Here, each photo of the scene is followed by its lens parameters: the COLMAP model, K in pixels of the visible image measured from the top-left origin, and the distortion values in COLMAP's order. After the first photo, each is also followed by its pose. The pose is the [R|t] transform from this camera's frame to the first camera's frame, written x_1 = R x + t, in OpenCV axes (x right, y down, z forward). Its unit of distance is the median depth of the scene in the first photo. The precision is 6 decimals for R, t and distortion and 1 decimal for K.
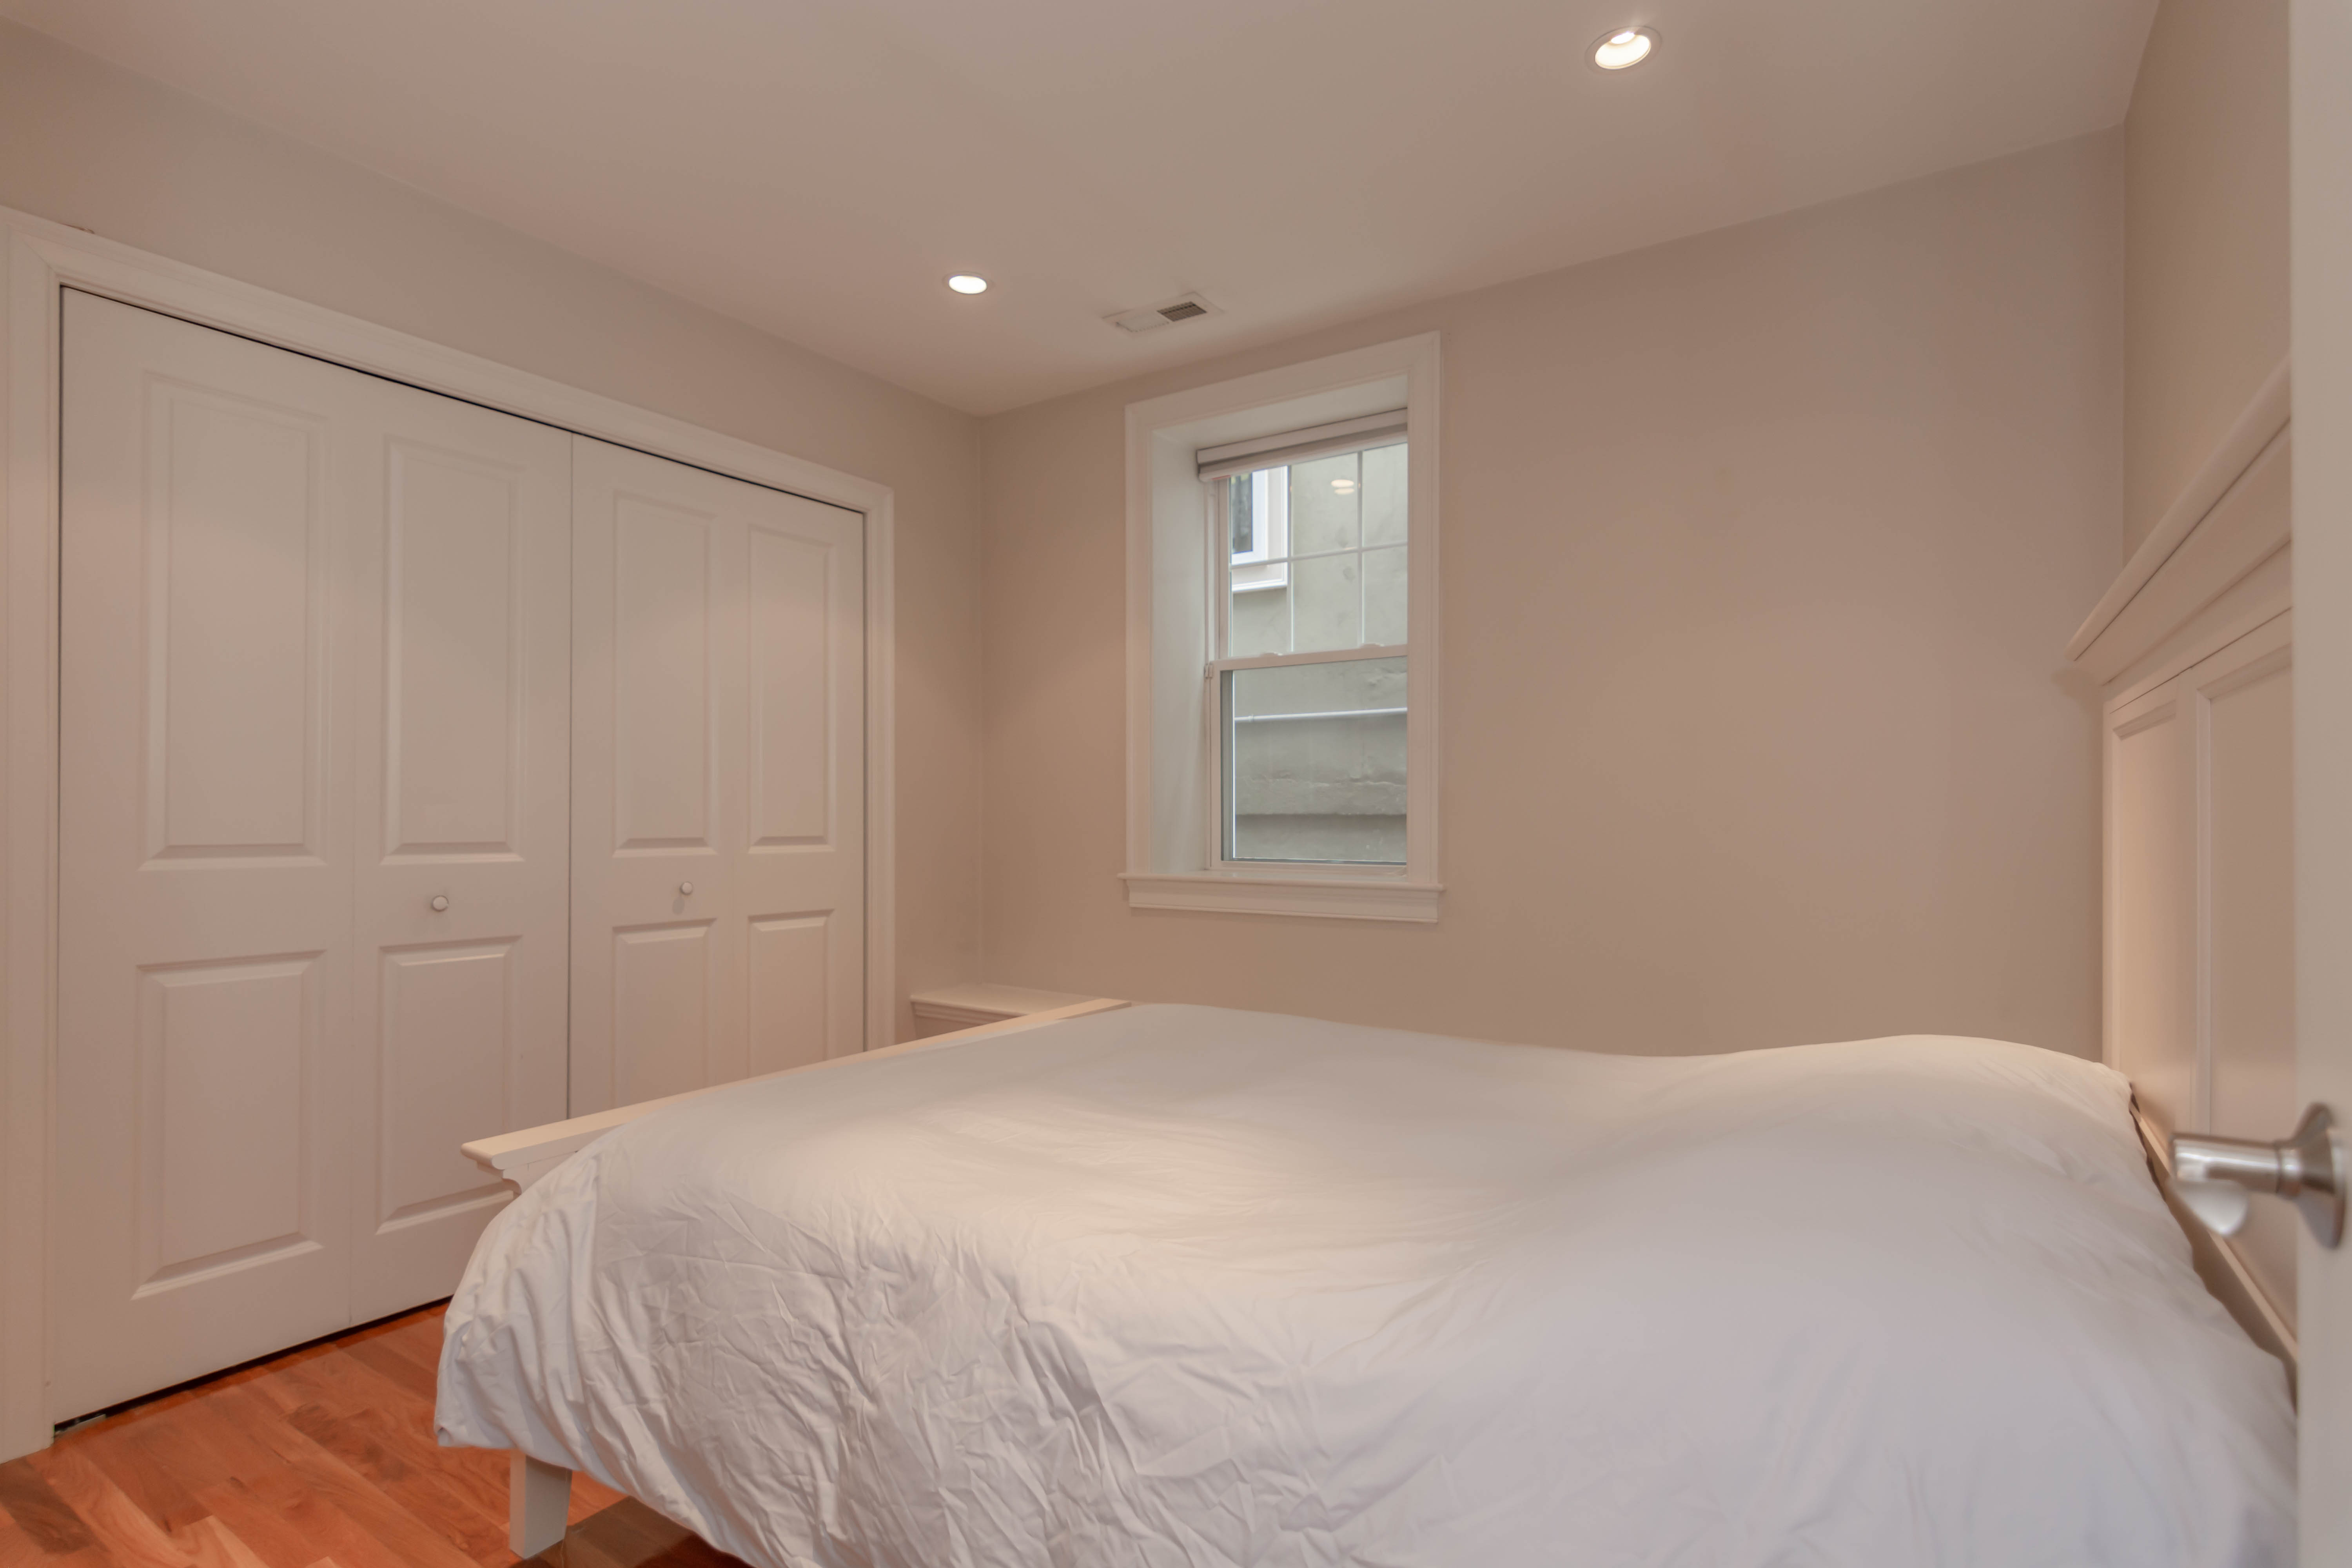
lens RADIAL K [[1151.1, 0, 1175.0], [0, 1151.1, 798.4], [0, 0, 1]] dist [0.003672, -0.000064]
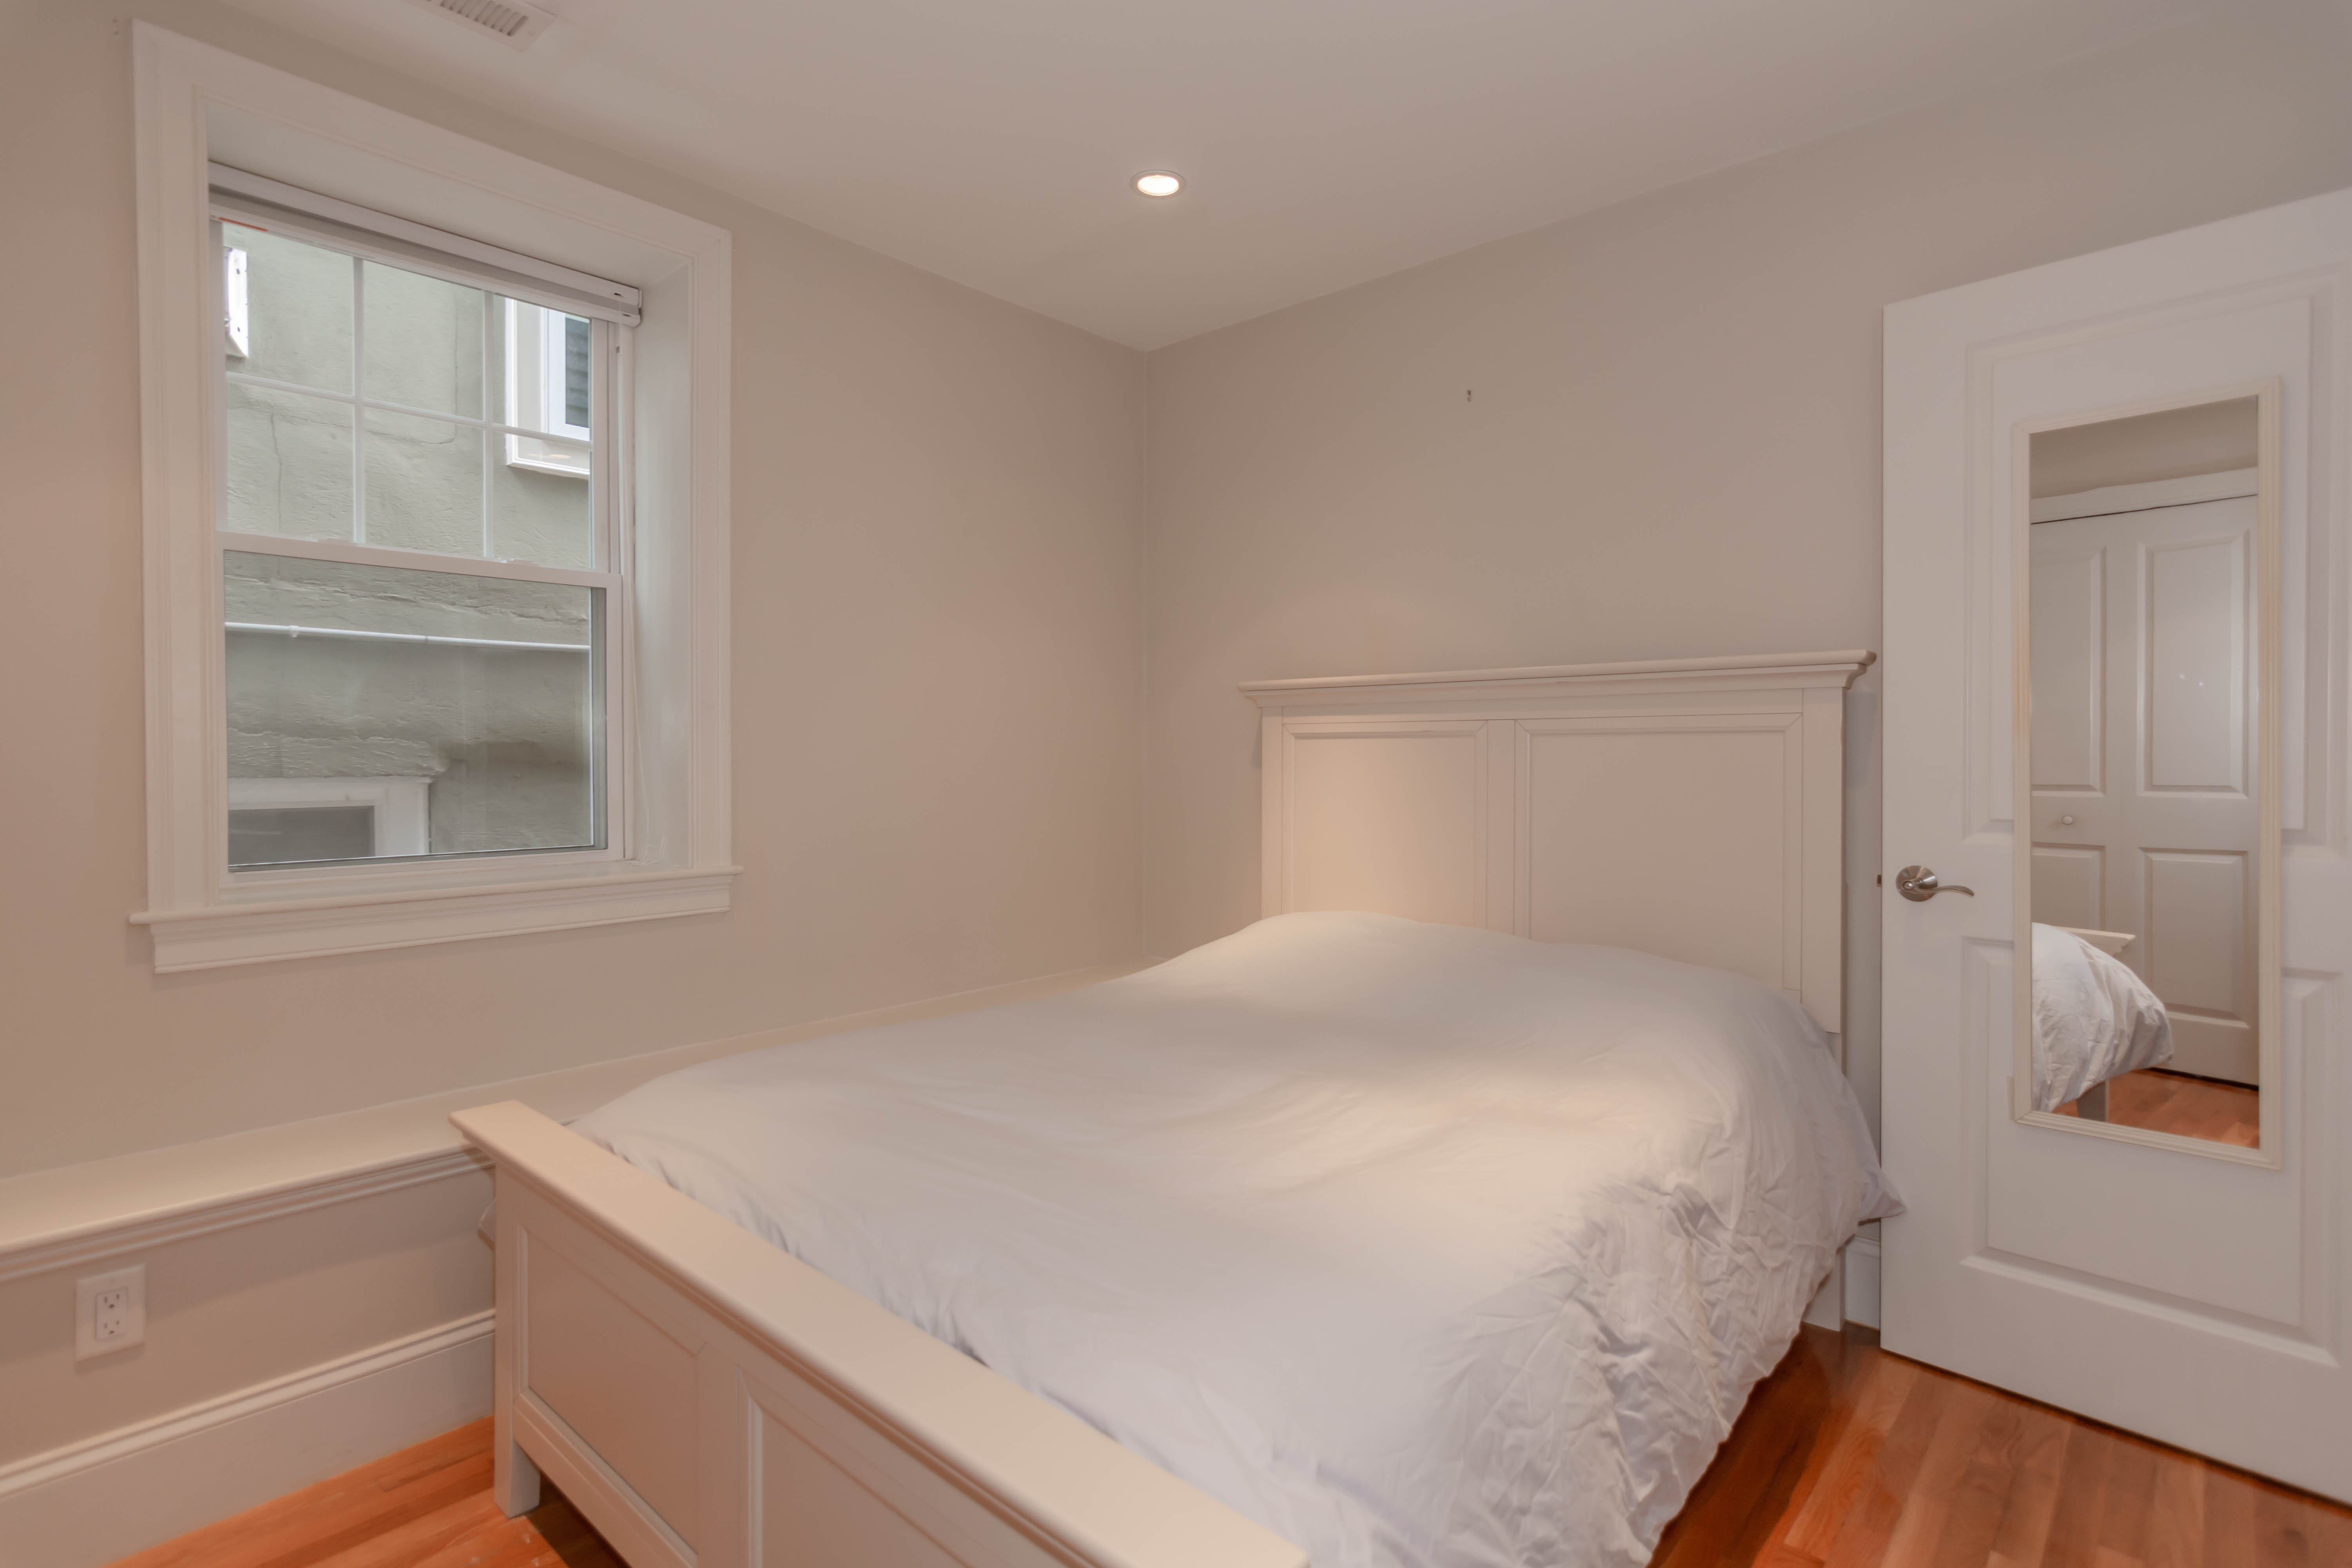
lens RADIAL K [[1151.1, 0, 1163.0], [0, 1151.1, 773.0], [0, 0, 1]] dist [0.003672, -0.000064]
pose [[0.148983, -0.015042, 0.988725, -0.588579], [-0.011428, 0.999791, 0.016933, -0.015610], [-0.988774, -0.013822, 0.148780, 0.542277]]
